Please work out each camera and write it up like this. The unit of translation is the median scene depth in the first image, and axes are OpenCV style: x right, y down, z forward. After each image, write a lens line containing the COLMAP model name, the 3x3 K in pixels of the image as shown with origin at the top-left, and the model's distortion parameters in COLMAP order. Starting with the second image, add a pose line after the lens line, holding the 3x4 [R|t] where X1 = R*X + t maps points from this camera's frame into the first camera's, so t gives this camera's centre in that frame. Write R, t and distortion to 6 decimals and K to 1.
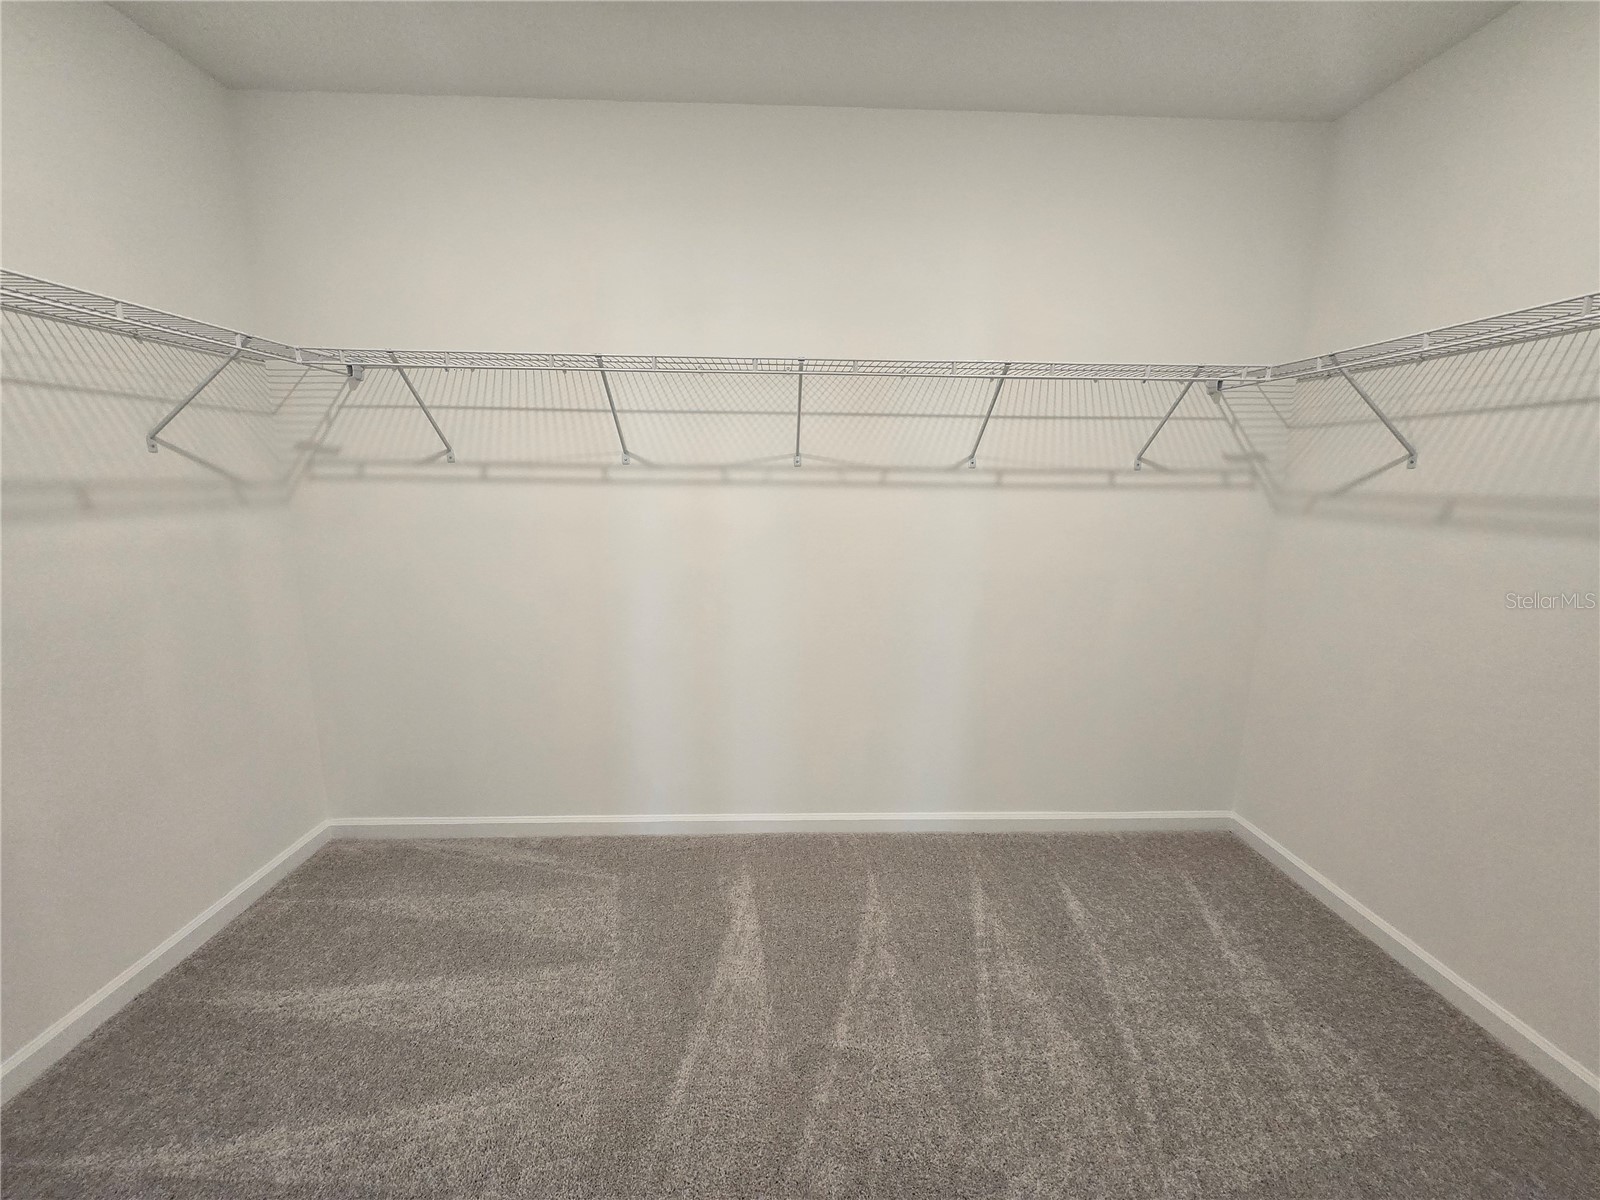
lens RADIAL K [[696.3, 0, 804.1], [0, 696.3, 592.6], [0, 0, 1]] dist [-0.000106, 0.001392]
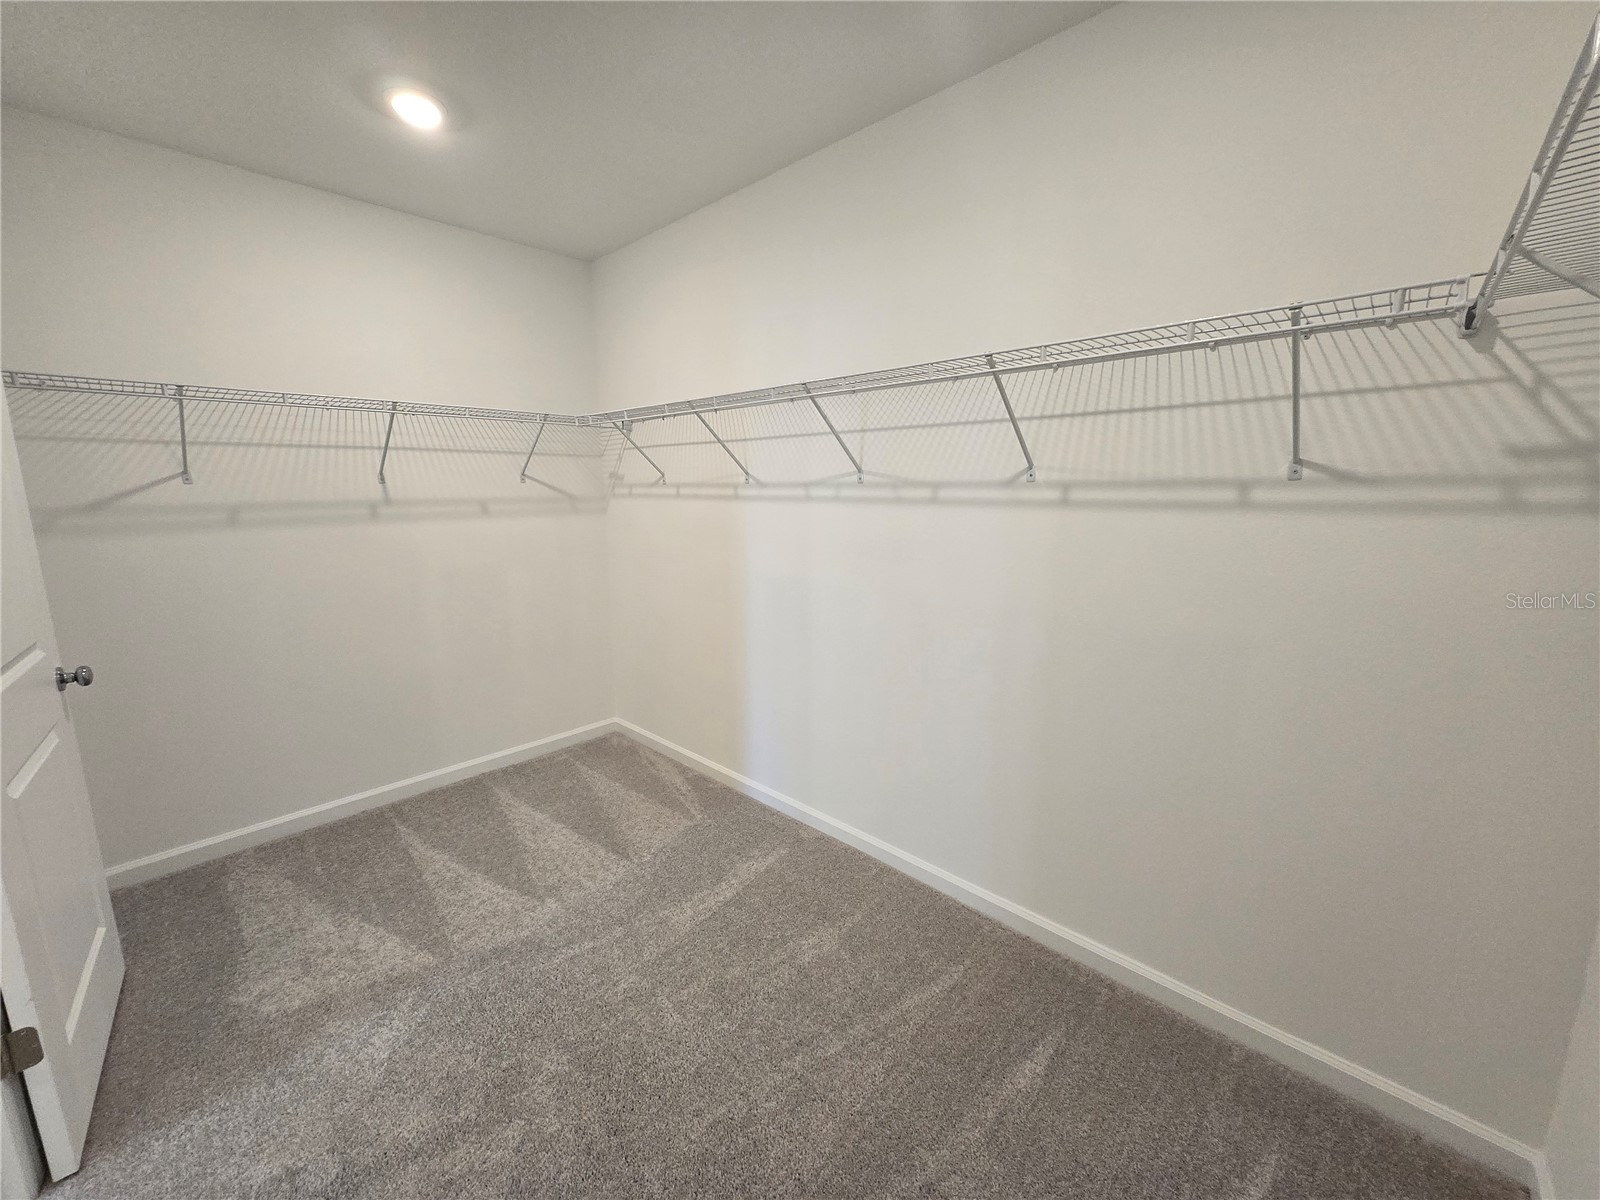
lens RADIAL K [[676.1, 0, 800.0], [0, 676.1, 600.0], [0, 0, 1]] dist [-0.001567, 0.000406]
pose [[0.665246, 0.111342, -0.738275, 0.672111], [-0.119096, 0.991982, 0.042290, -0.044513], [0.737064, 0.059792, 0.673172, 0.286928]]
